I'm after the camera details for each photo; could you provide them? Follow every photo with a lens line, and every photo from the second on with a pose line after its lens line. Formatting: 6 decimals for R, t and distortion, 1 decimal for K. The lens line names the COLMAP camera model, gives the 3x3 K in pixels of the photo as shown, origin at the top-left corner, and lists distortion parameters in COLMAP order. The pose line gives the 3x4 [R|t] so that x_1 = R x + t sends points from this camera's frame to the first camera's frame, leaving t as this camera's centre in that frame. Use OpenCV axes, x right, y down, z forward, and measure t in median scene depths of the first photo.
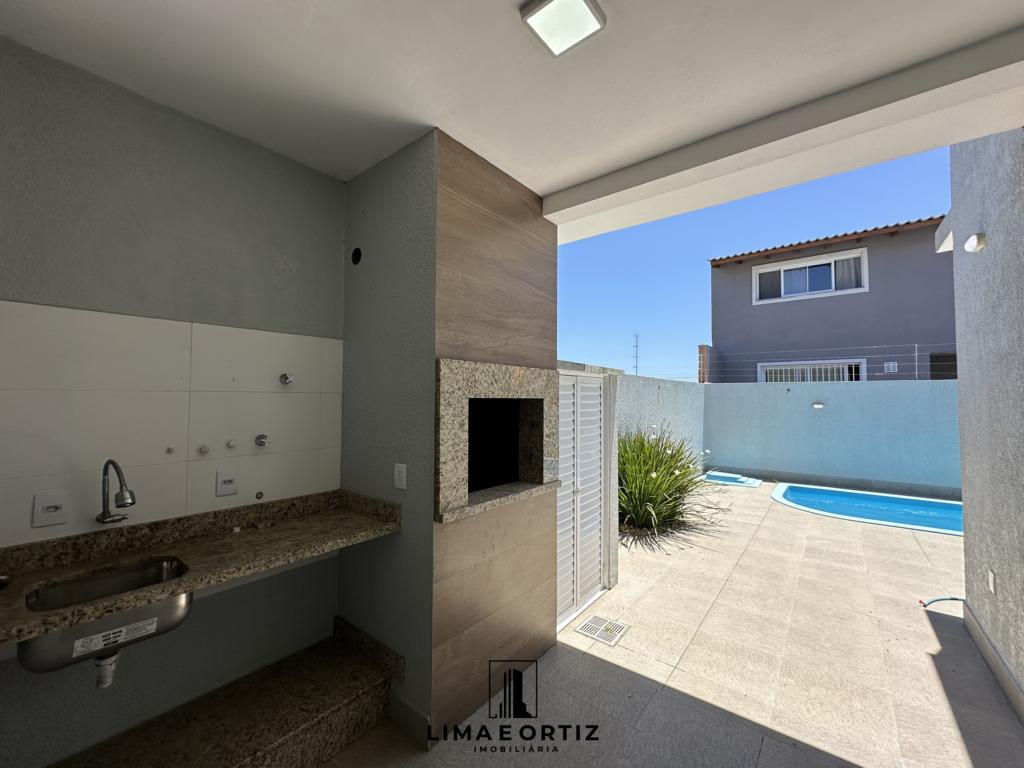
lens RADIAL K [[408.6, 0, 512.0], [0, 408.6, 384.0], [0, 0, 1]] dist [-0.002381, 0.000306]
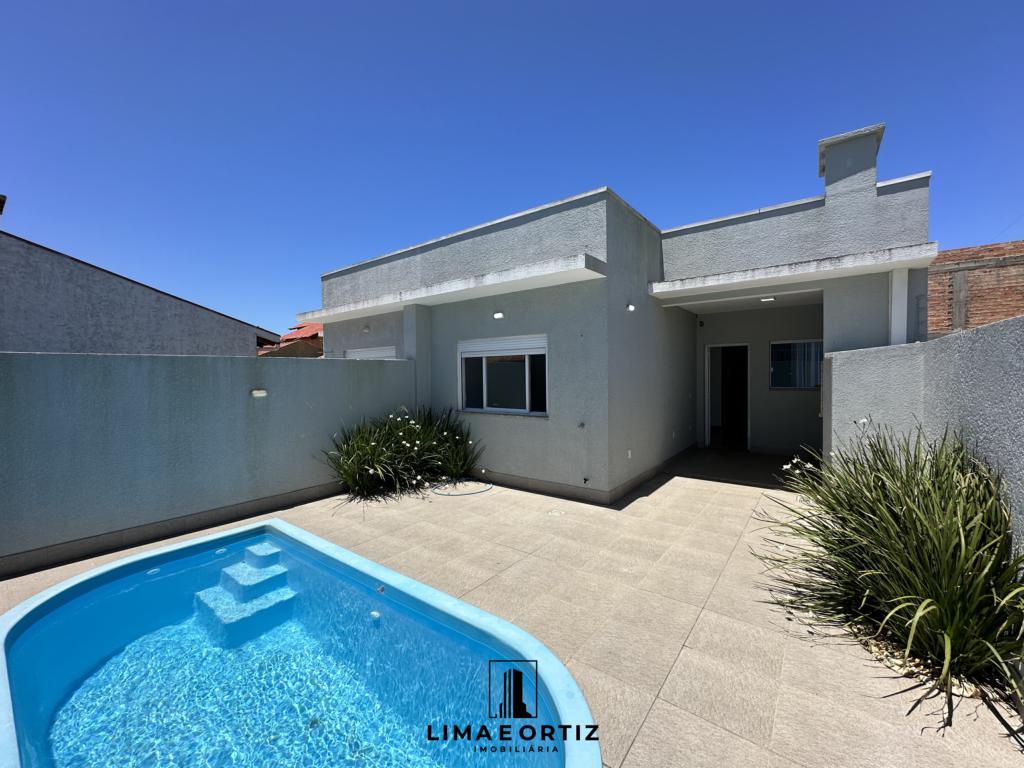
lens RADIAL K [[406.3, 0, 513.7], [0, 406.3, 382.2], [0, 0, 1]] dist [-0.005407, 0.000013]
pose [[-0.999844, 0.009791, -0.014680, 1.653413], [0.010034, 0.999813, -0.016550, 0.087322], [0.014516, -0.016695, -0.999755, 2.950614]]
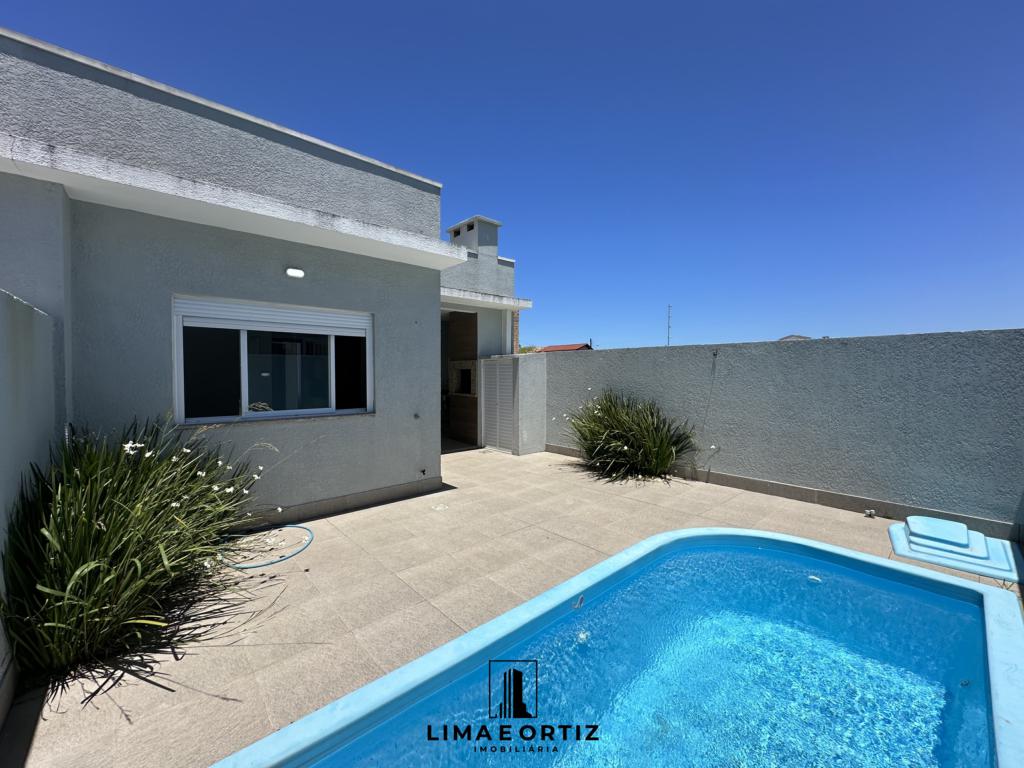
lens RADIAL K [[406.3, 0, 513.7], [0, 406.3, 382.2], [0, 0, 1]] dist [-0.005407, 0.000013]
pose [[-0.177063, 0.019488, -0.984007, 3.052831], [0.035967, 0.999264, 0.013318, 0.100191], [0.983542, -0.033033, -0.177633, 1.779088]]
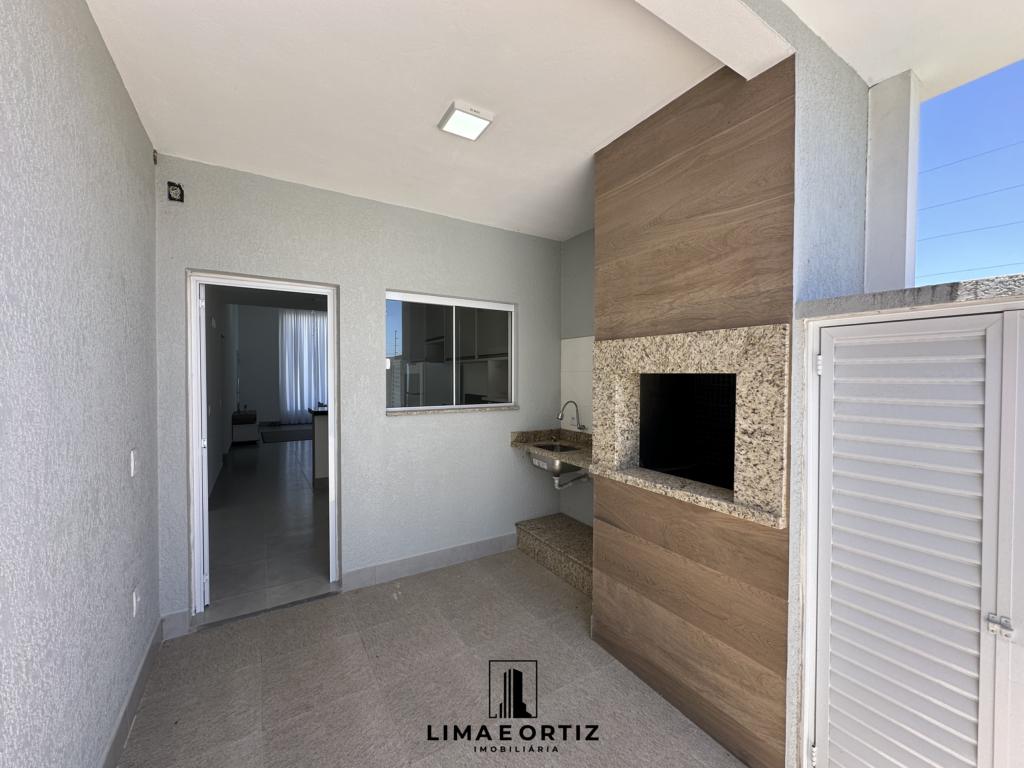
lens RADIAL K [[406.3, 0, 513.7], [0, 406.3, 382.2], [0, 0, 1]] dist [-0.005407, 0.000013]
pose [[-0.333405, 0.014215, -0.942677, 0.736142], [0.030194, 0.999534, 0.004394, 0.032563], [0.942300, -0.026998, -0.333679, 0.806675]]
